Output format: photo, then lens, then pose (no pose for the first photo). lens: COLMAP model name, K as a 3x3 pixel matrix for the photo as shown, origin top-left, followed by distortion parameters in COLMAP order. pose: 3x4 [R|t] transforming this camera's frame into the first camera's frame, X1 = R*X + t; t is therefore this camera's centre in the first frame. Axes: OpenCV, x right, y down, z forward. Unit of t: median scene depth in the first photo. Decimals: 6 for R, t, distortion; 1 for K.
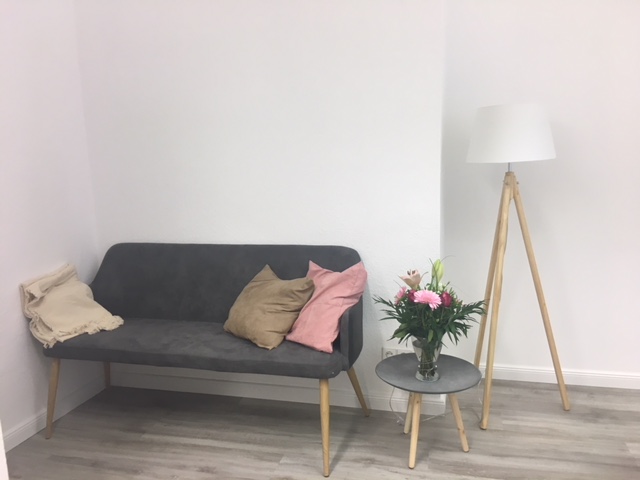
lens RADIAL K [[546.1, 0, 320.7], [0, 546.1, 241.3], [0, 0, 1]] dist [-0.002358, -0.015683]
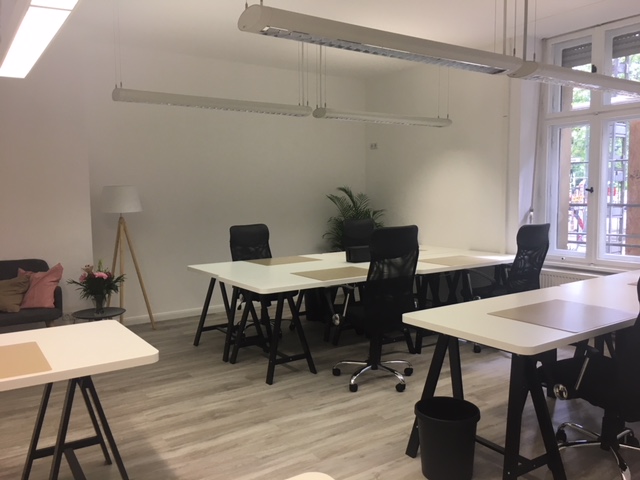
lens RADIAL K [[546.1, 0, 320.1], [0, 546.1, 239.5], [0, 0, 1]] dist [-0.002358, -0.015683]
pose [[0.673999, -0.038088, 0.737750, -0.712249], [0.112995, 0.992234, -0.052004, 0.156186], [-0.730039, 0.118412, 0.673068, -0.970090]]
